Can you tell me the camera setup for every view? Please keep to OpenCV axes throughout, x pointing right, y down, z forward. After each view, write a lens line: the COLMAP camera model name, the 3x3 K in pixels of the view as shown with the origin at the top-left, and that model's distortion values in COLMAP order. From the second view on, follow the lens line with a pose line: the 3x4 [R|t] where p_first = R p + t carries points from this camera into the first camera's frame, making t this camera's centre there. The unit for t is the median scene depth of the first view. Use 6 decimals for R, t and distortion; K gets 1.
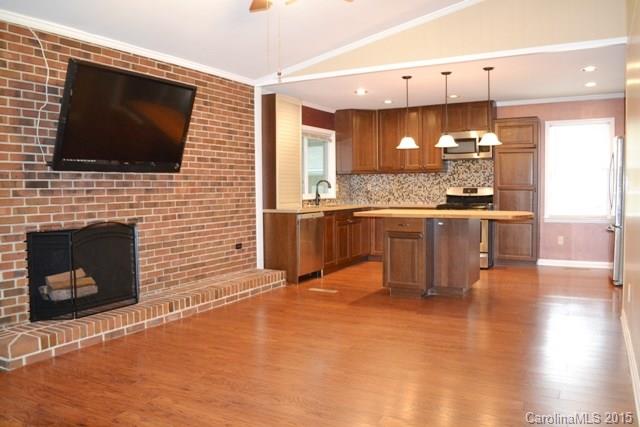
lens RADIAL K [[512.5, 0, 317.3], [0, 512.5, 213.1], [0, 0, 1]] dist [-0.075658, 0.001221]
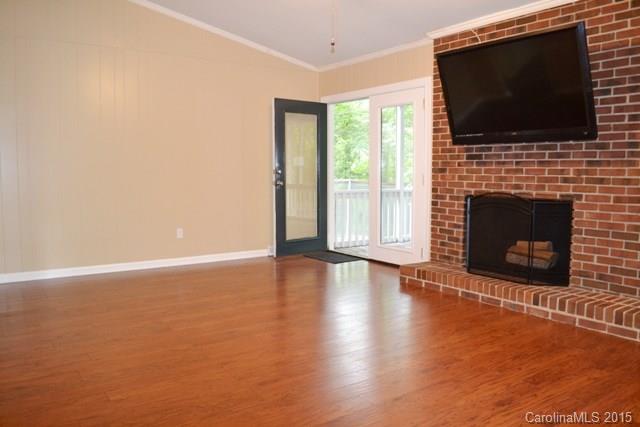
lens RADIAL K [[512.5, 0, 317.0], [0, 512.5, 213.3], [0, 0, 1]] dist [-0.075658, 0.001221]
pose [[-0.437167, 0.082599, -0.895579, 0.490168], [-0.044772, 0.992540, 0.113397, -0.029912], [0.898265, 0.089670, -0.430208, 0.811875]]
